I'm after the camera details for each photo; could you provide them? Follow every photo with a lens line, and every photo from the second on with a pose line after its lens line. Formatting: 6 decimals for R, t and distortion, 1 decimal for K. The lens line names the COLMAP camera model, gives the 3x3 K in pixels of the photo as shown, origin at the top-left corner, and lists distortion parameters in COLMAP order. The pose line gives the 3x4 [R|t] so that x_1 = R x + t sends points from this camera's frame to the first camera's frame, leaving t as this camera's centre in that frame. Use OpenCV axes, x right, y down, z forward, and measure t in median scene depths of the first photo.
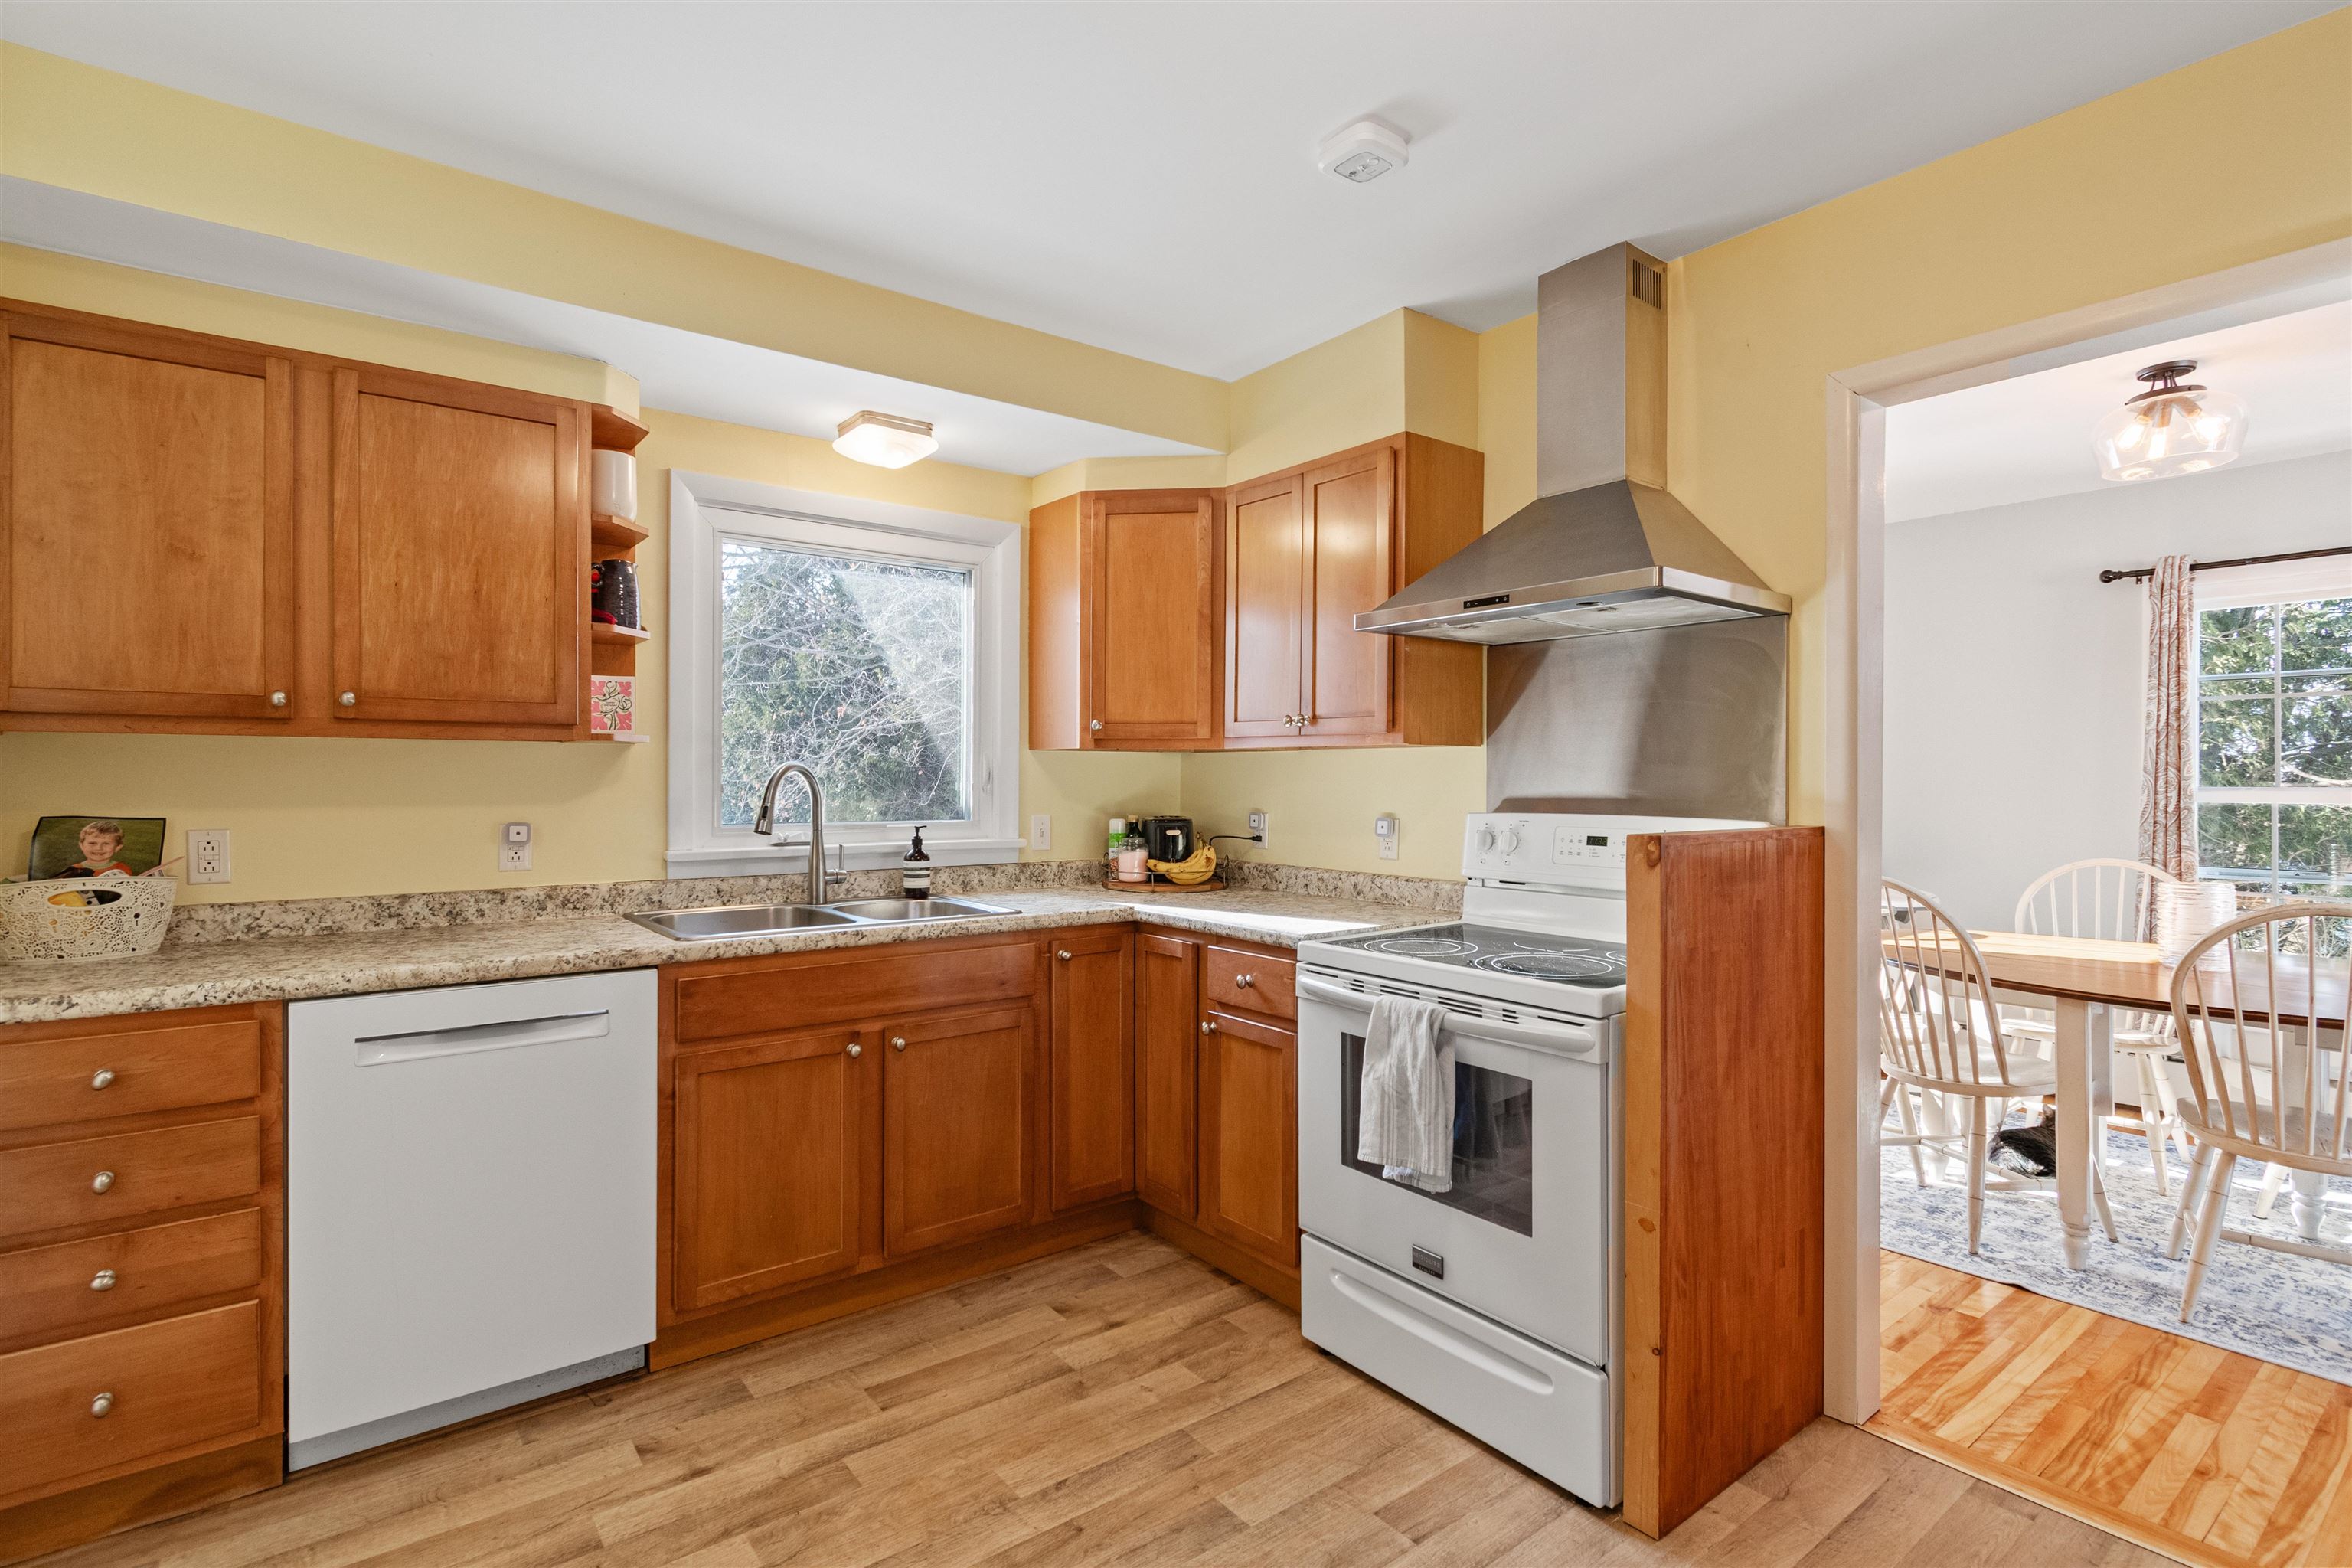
lens RADIAL K [[1128.7, 0, 1192.5], [0, 1128.7, 775.2], [0, 0, 1]] dist [-0.000767, -0.000989]
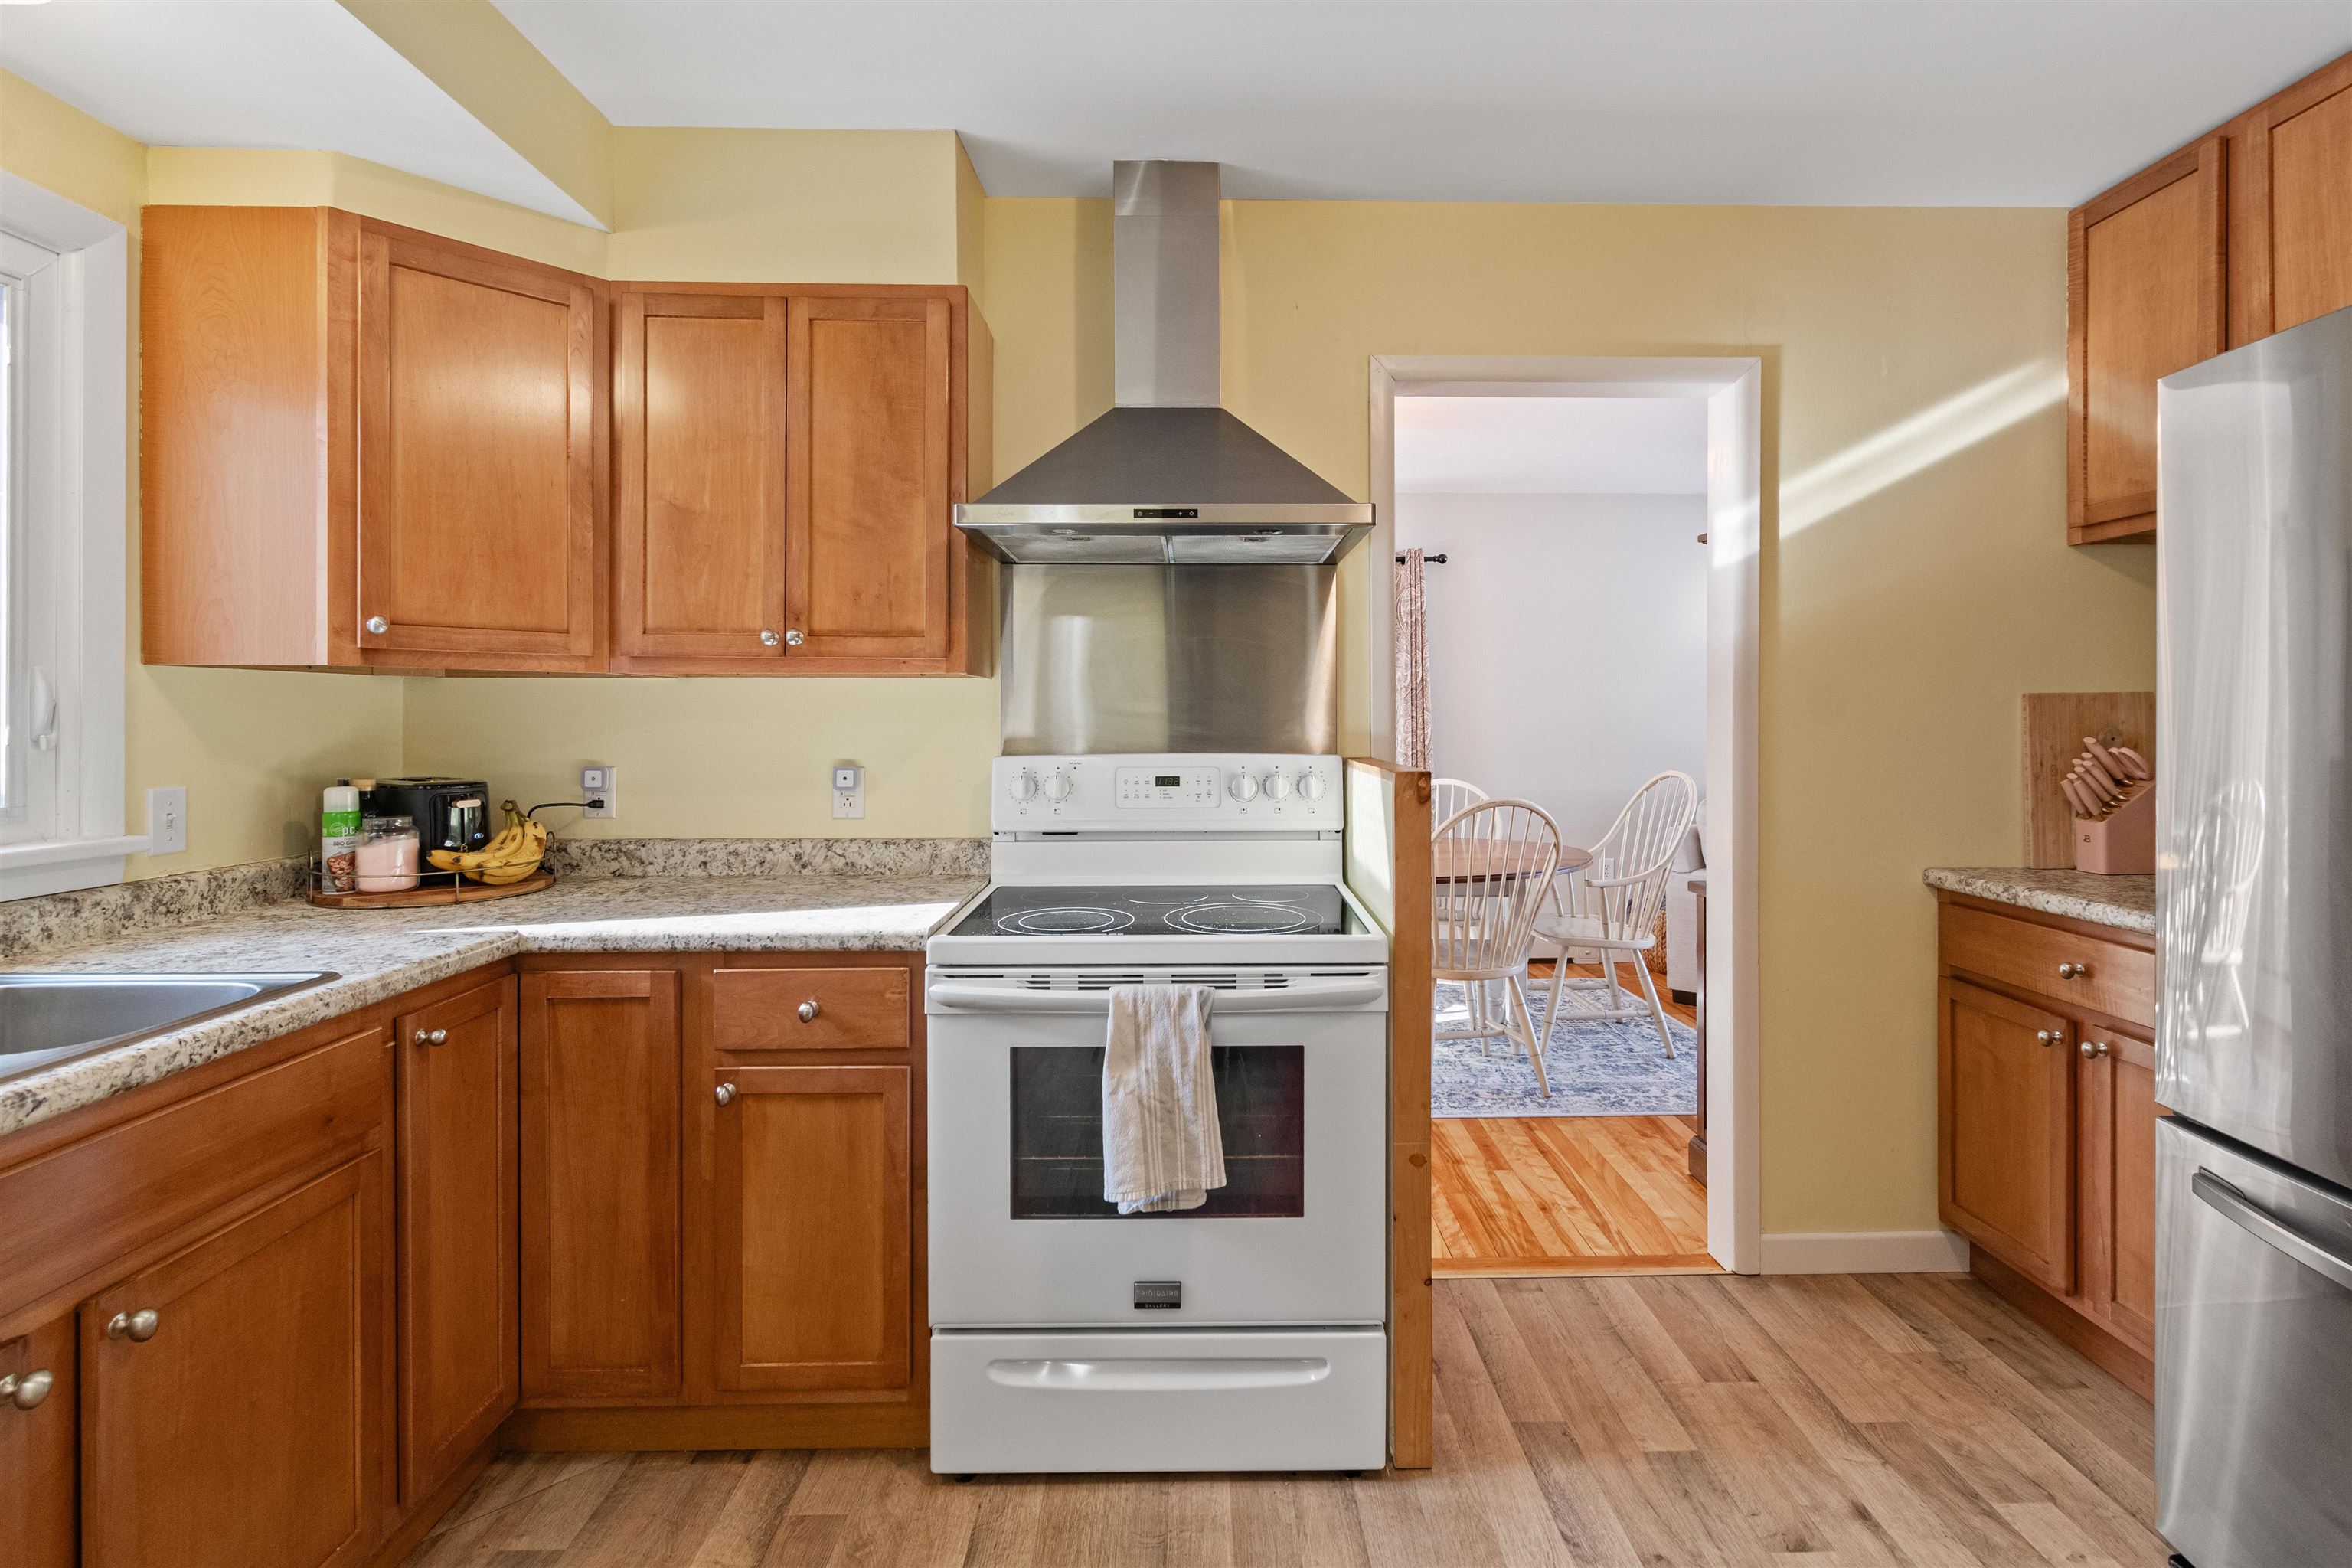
lens RADIAL K [[1093.6, 0, 1210.8], [0, 1093.6, 716.5], [0, 0, 1]] dist [0.000206, -0.001033]
pose [[0.594524, -0.003093, 0.804072, -0.356195], [0.000839, 0.999994, 0.003226, 0.000751], [-0.804077, -0.001243, 0.594523, 0.417991]]
